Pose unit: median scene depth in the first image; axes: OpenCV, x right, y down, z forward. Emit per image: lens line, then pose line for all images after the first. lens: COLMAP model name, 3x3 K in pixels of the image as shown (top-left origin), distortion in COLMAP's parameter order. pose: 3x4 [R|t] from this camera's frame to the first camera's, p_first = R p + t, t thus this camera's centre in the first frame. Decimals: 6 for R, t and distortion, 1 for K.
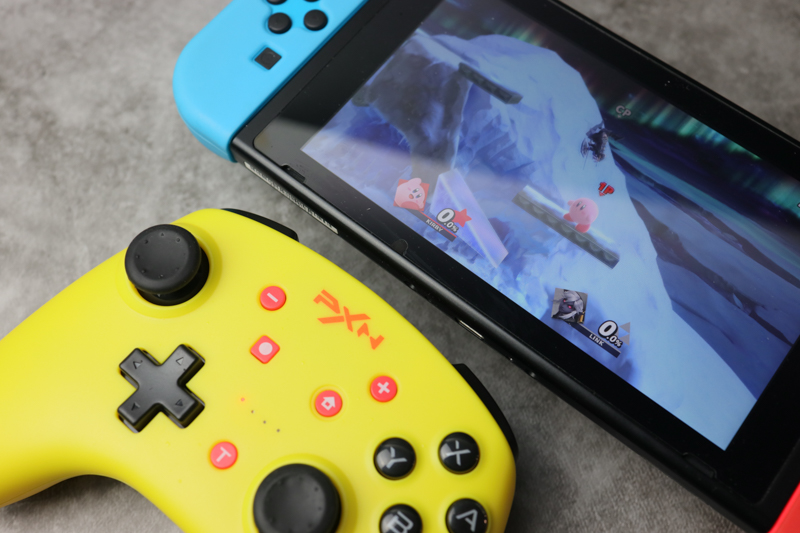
lens RADIAL K [[876.1, 0, 414.4], [0, 876.1, 263.3], [0, 0, 1]] dist [0.022369, -0.037045]
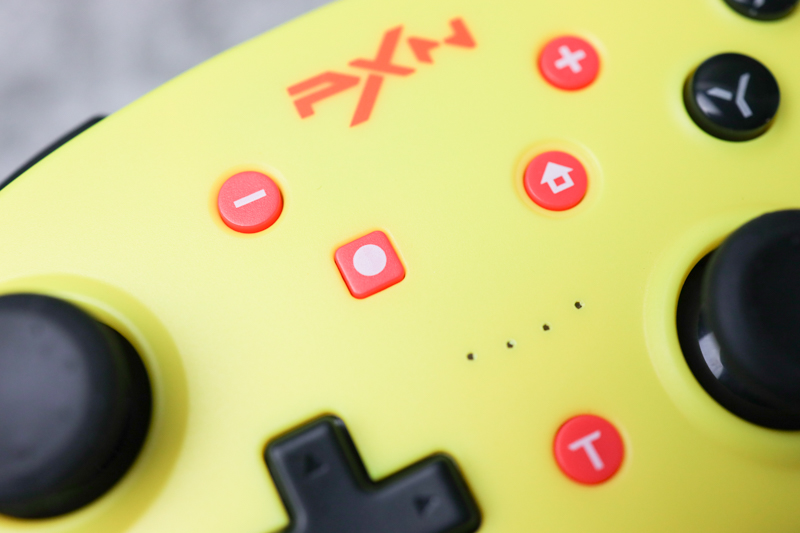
lens RADIAL K [[876.1, 0, 414.4], [0, 876.1, 263.3], [0, 0, 1]] dist [0.022369, -0.037045]
pose [[0.408824, -0.868434, 0.280510, -0.272537], [0.828979, 0.481921, 0.283806, 0.002282], [-0.381651, 0.116510, 0.916934, 0.626937]]
